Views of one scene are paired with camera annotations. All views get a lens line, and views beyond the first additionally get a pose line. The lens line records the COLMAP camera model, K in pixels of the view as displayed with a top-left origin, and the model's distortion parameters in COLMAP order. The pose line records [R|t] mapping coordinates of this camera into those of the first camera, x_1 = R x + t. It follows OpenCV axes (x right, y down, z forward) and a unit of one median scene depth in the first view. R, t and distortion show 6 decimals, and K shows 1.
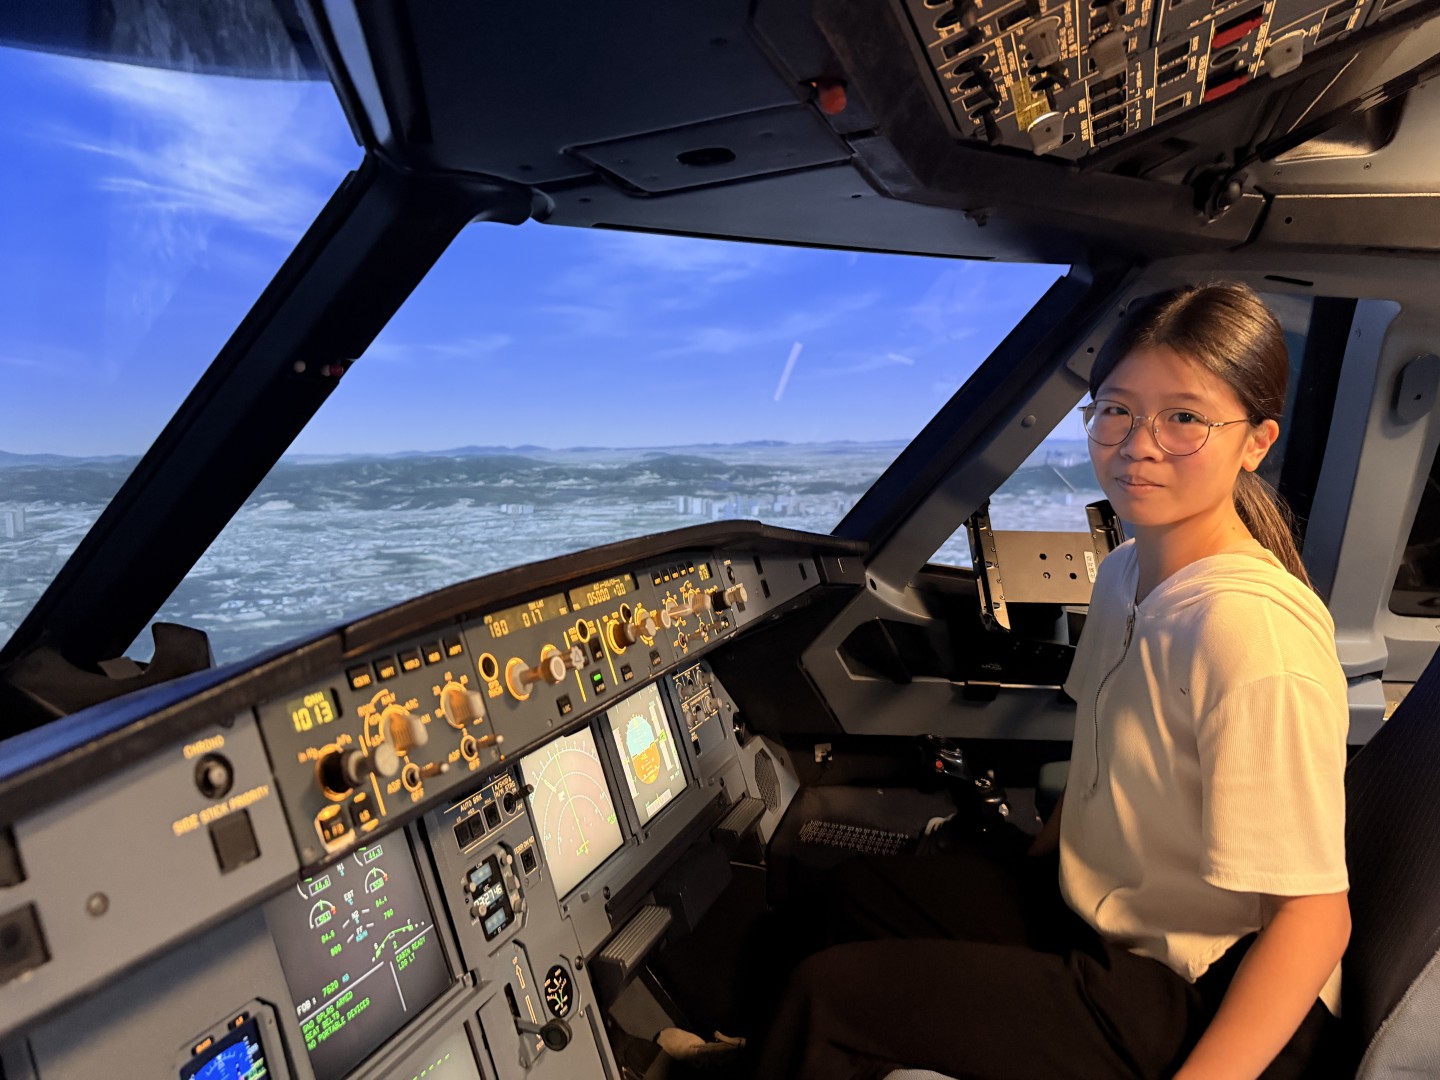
lens RADIAL K [[1016.1, 0, 715.4], [0, 1016.1, 515.9], [0, 0, 1]] dist [0.038282, -0.057652]
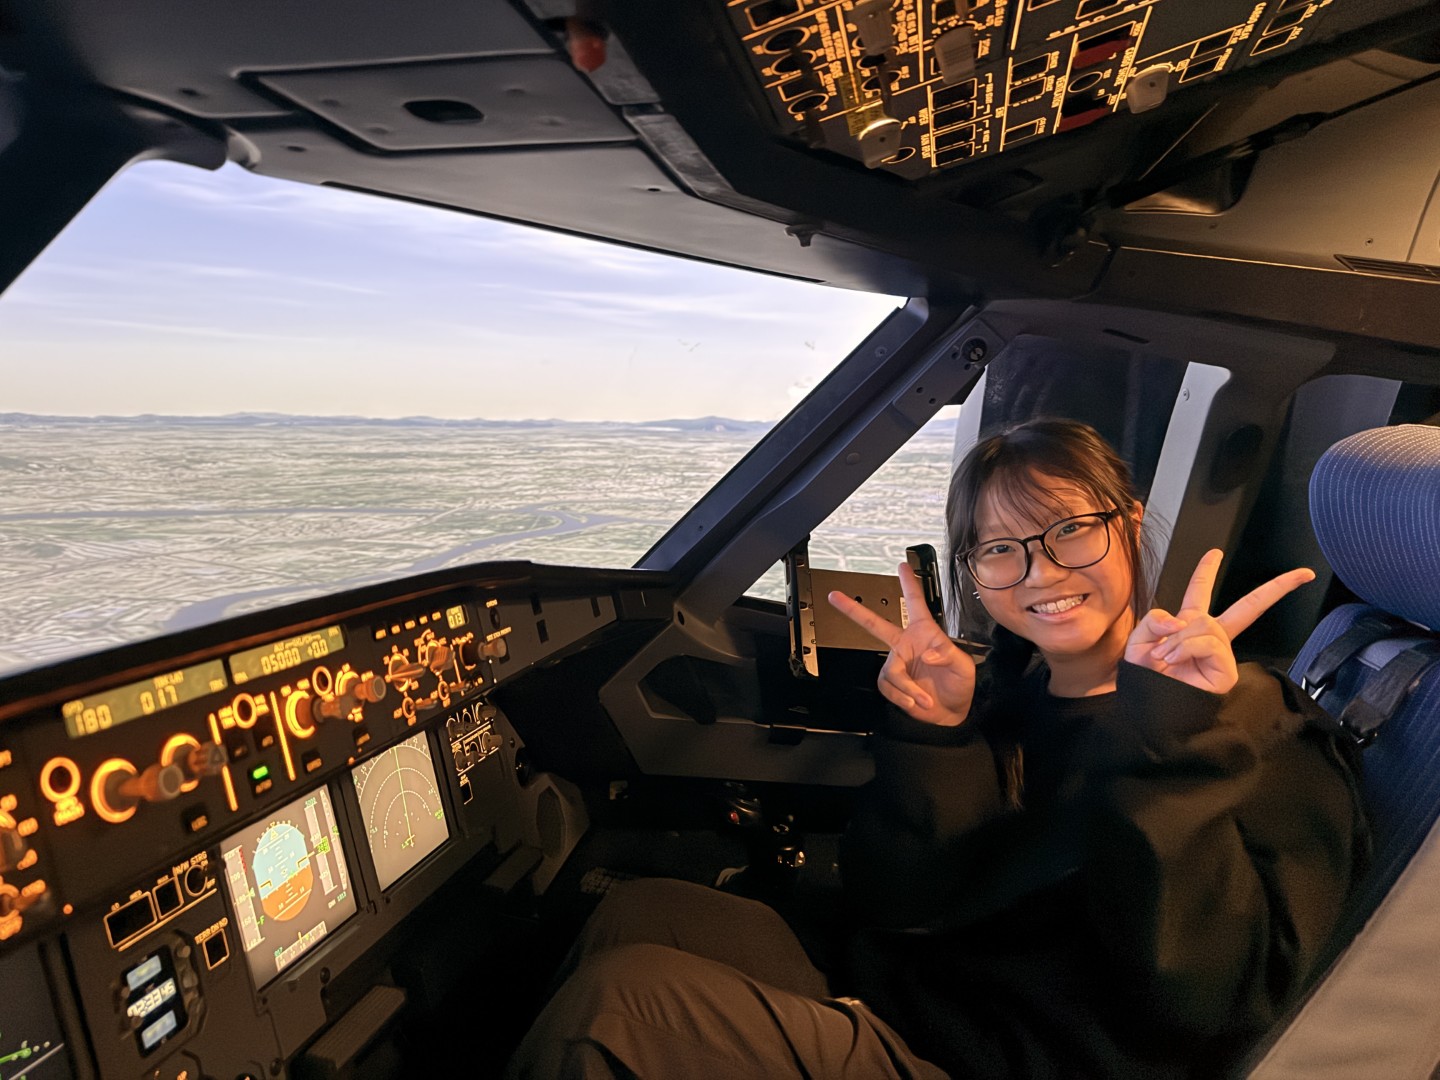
lens RADIAL K [[1016.1, 0, 728.3], [0, 1016.1, 531.9], [0, 0, 1]] dist [0.038282, -0.057652]
pose [[0.984356, 0.073781, 0.159998, 0.082527], [-0.077805, 0.996787, 0.019020, -0.055792], [-0.158081, -0.031171, 0.986934, 0.164403]]
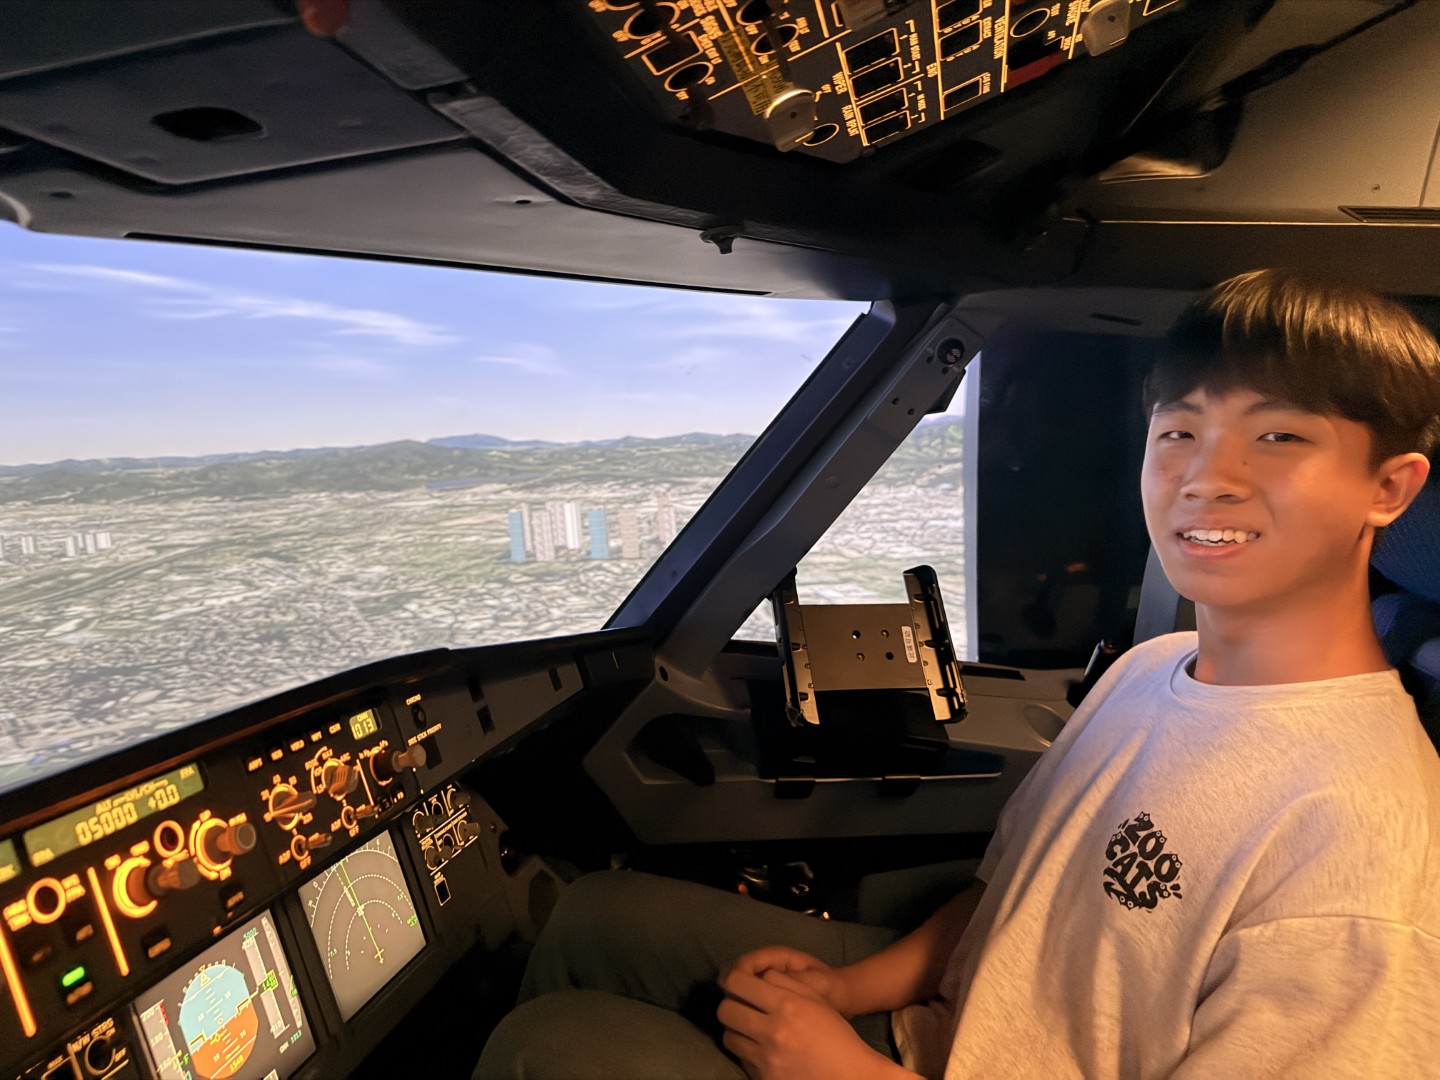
lens RADIAL K [[1016.1, 0, 729.6], [0, 1016.1, 527.6], [0, 0, 1]] dist [0.038282, -0.057652]
pose [[0.989256, -0.019442, 0.144896, 0.164419], [0.020533, 0.999771, -0.006041, -0.084821], [-0.144745, 0.008951, 0.989428, 0.295196]]
